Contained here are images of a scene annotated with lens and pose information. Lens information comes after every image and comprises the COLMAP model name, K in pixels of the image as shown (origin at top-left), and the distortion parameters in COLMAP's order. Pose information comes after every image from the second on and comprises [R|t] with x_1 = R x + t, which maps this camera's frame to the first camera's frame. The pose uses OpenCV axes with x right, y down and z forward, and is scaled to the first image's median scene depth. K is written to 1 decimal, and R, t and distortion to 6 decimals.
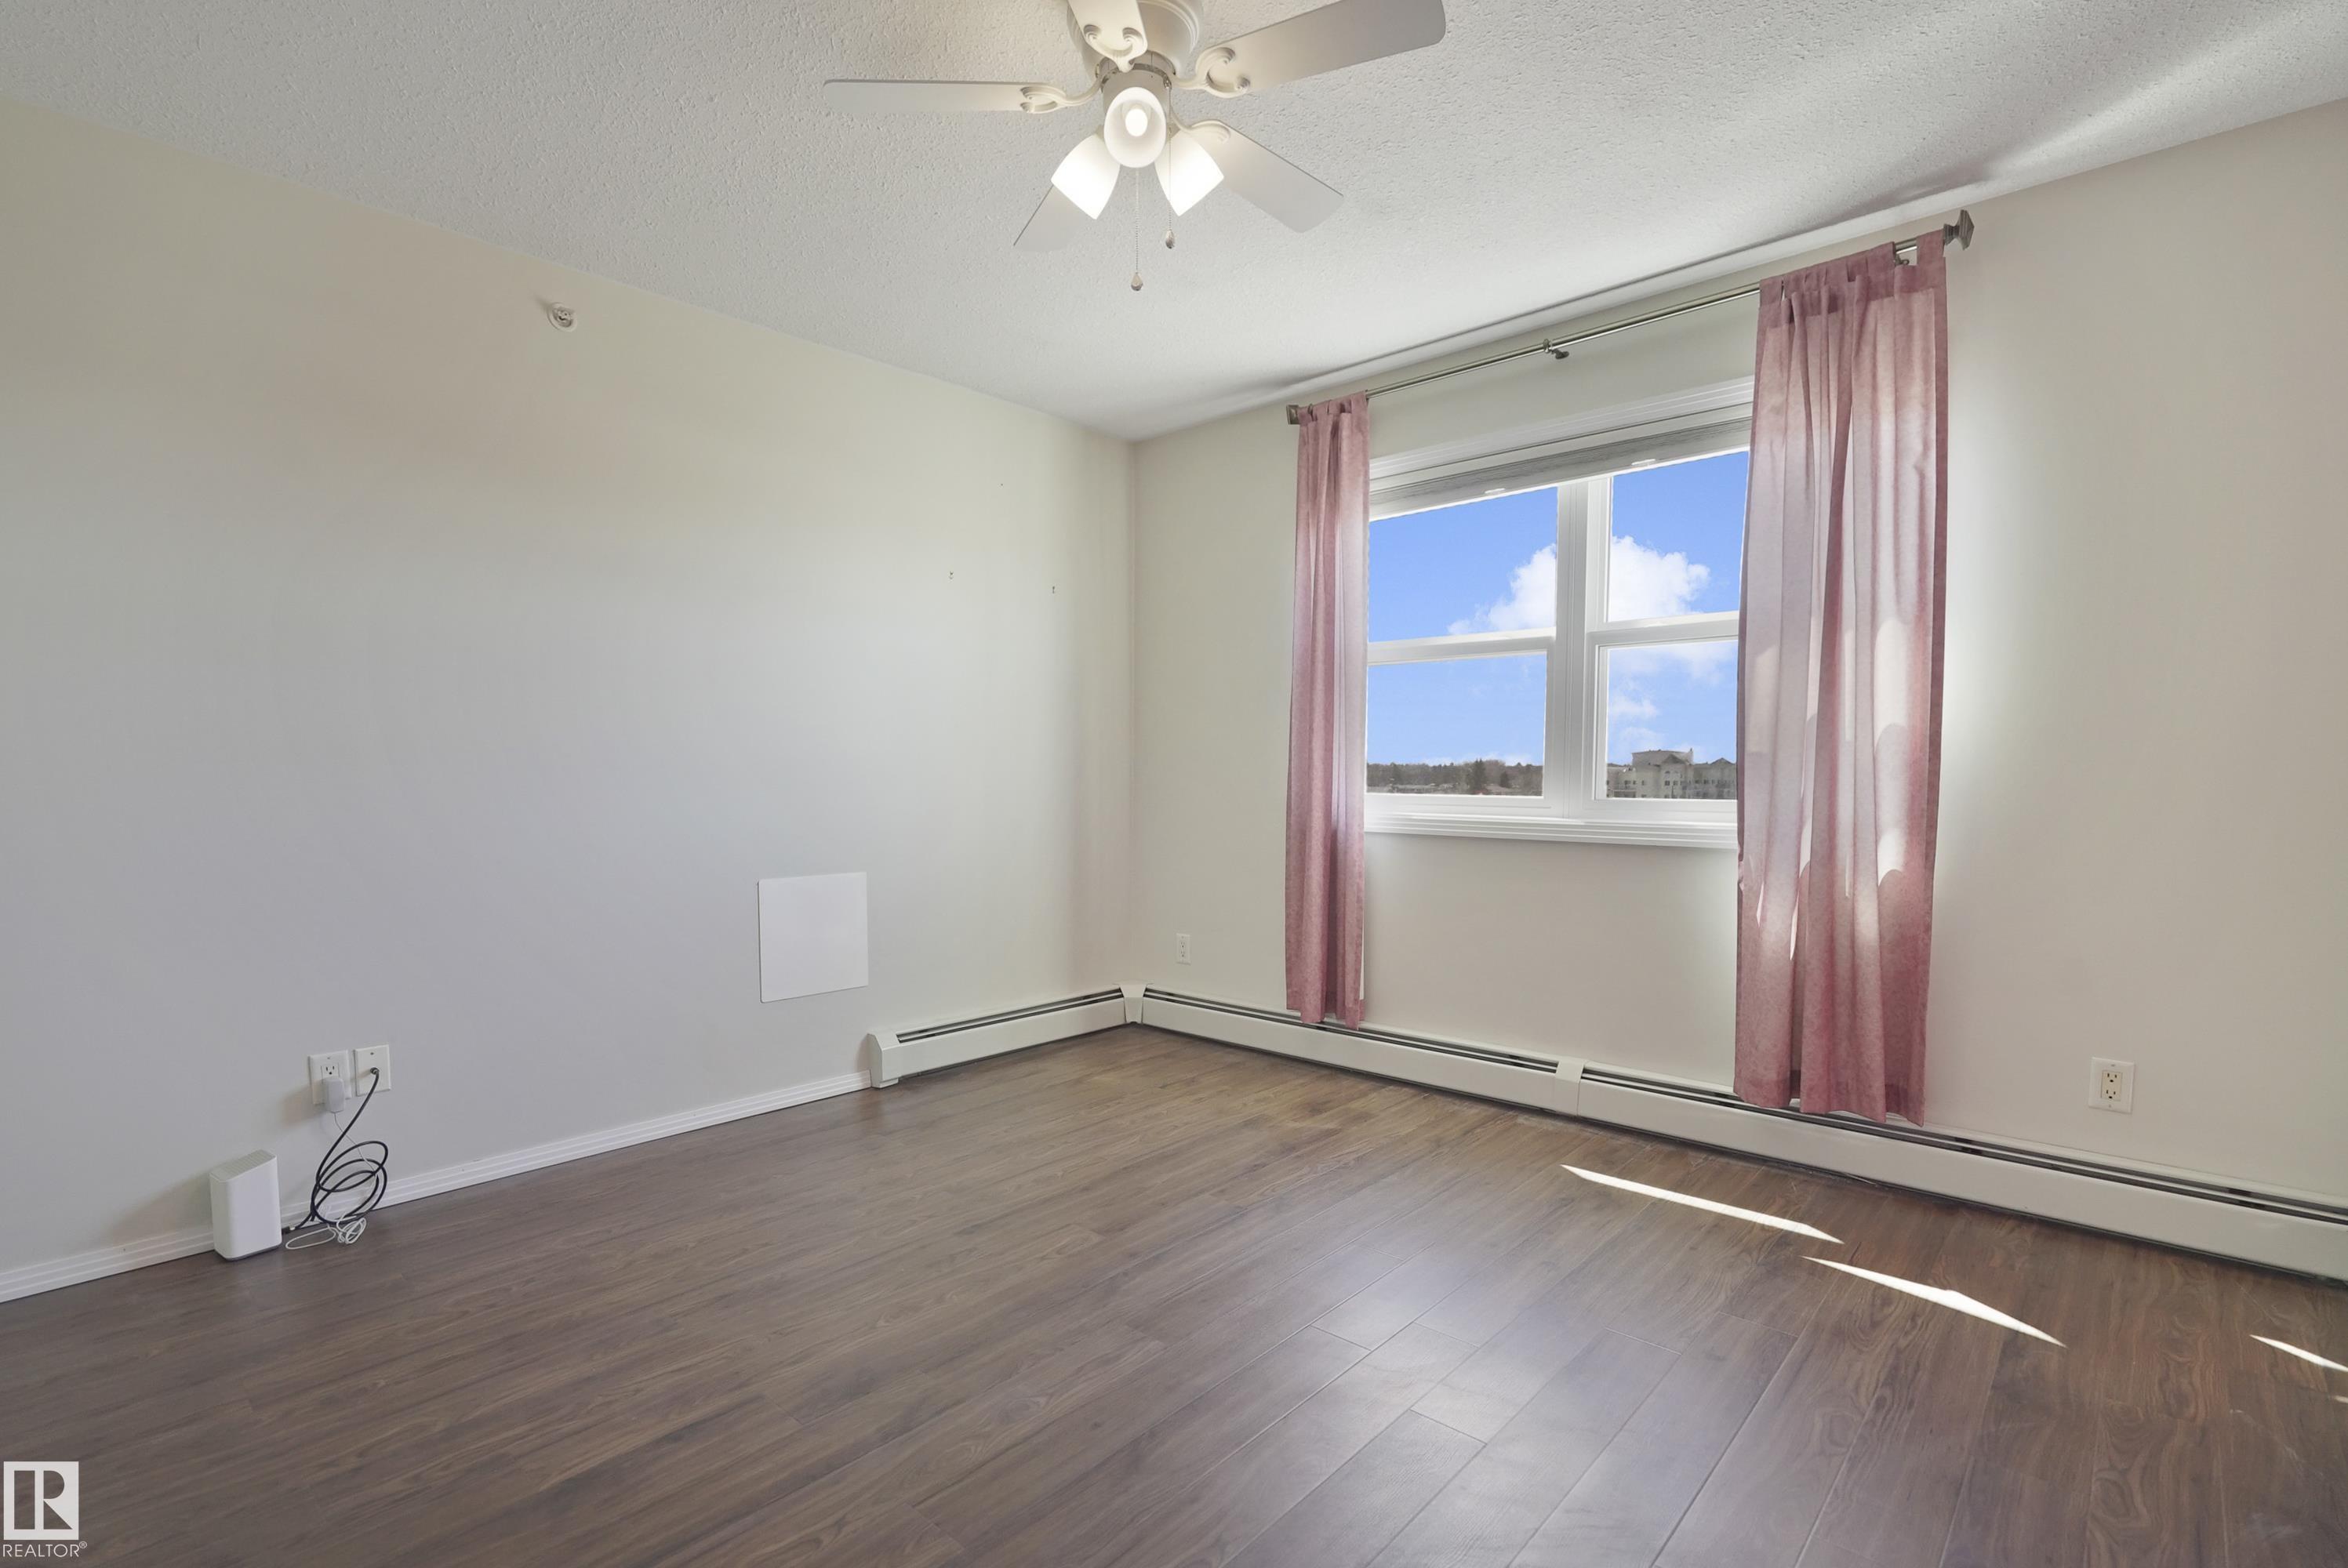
lens RADIAL K [[1103.2, 0, 1144.9], [0, 1103.2, 738.4], [0, 0, 1]] dist [0.000841, 0.000954]
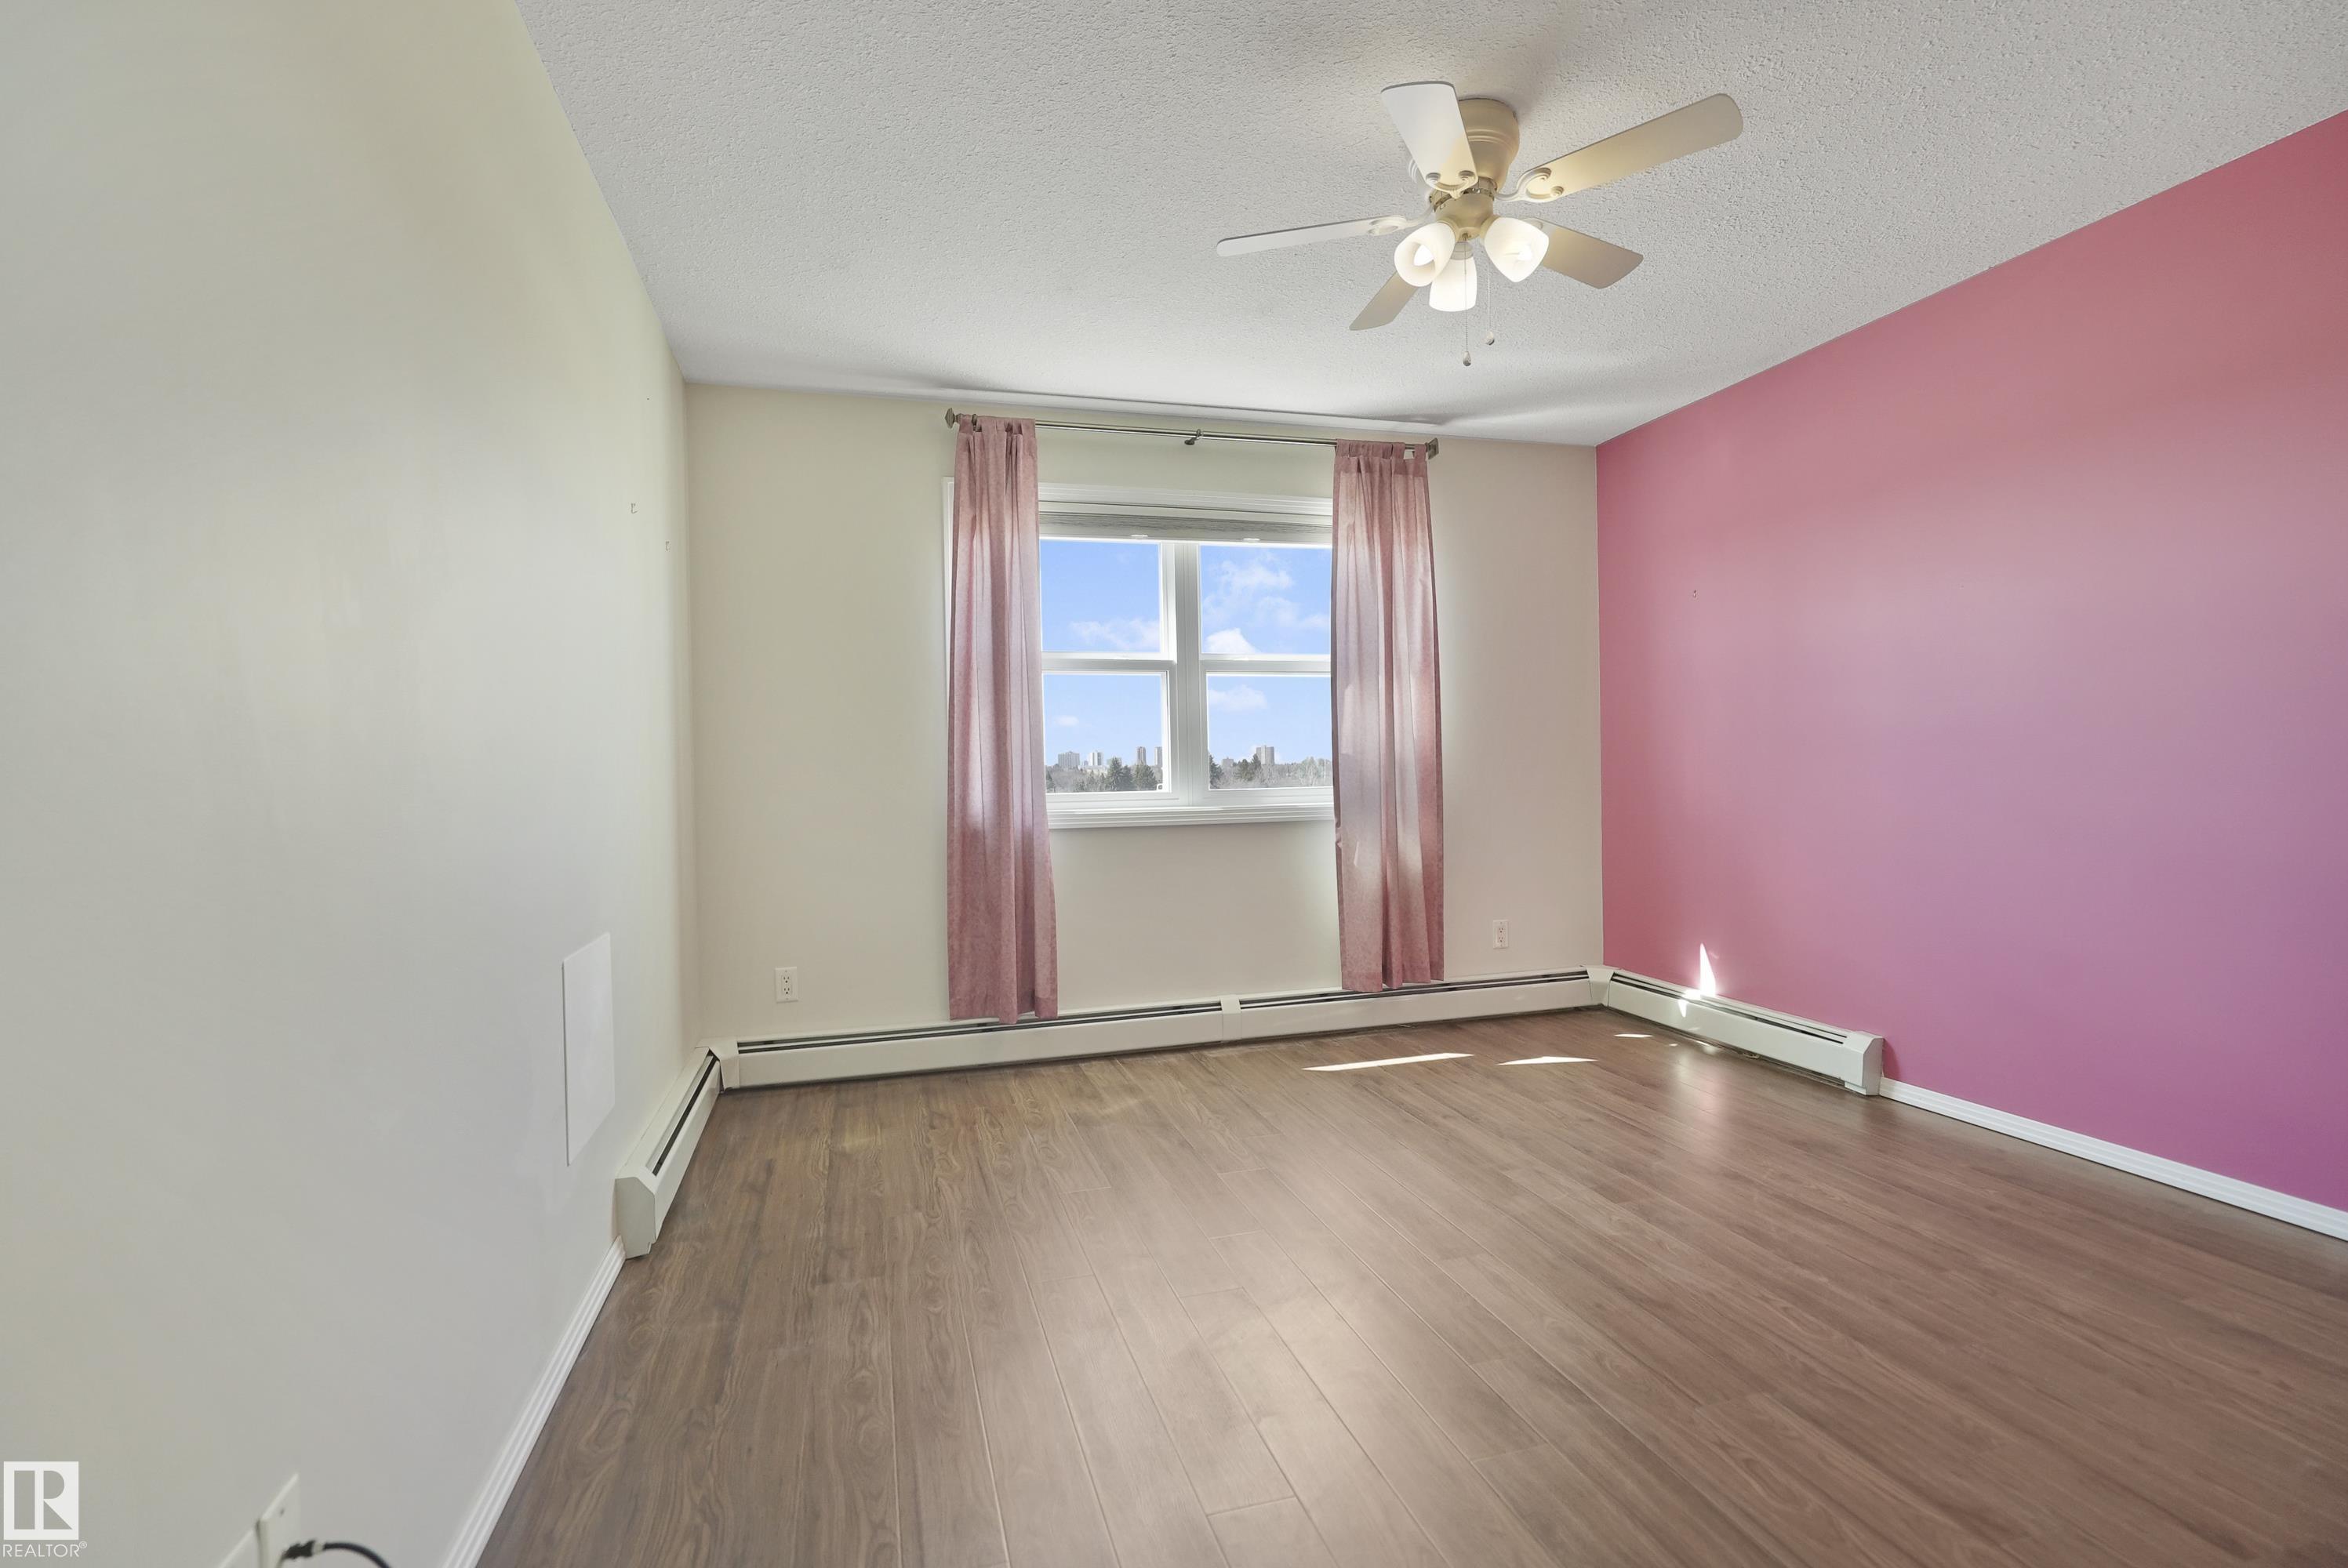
lens RADIAL K [[1042.8, 0, 1163.6], [0, 1042.8, 690.5], [0, 0, 1]] dist [-0.016778, 0.000382]
pose [[0.521230, 0.055785, 0.851591, -0.727620], [-0.002801, 0.997968, -0.063659, 0.018037], [-0.853412, 0.030795, 0.520327, 0.456257]]
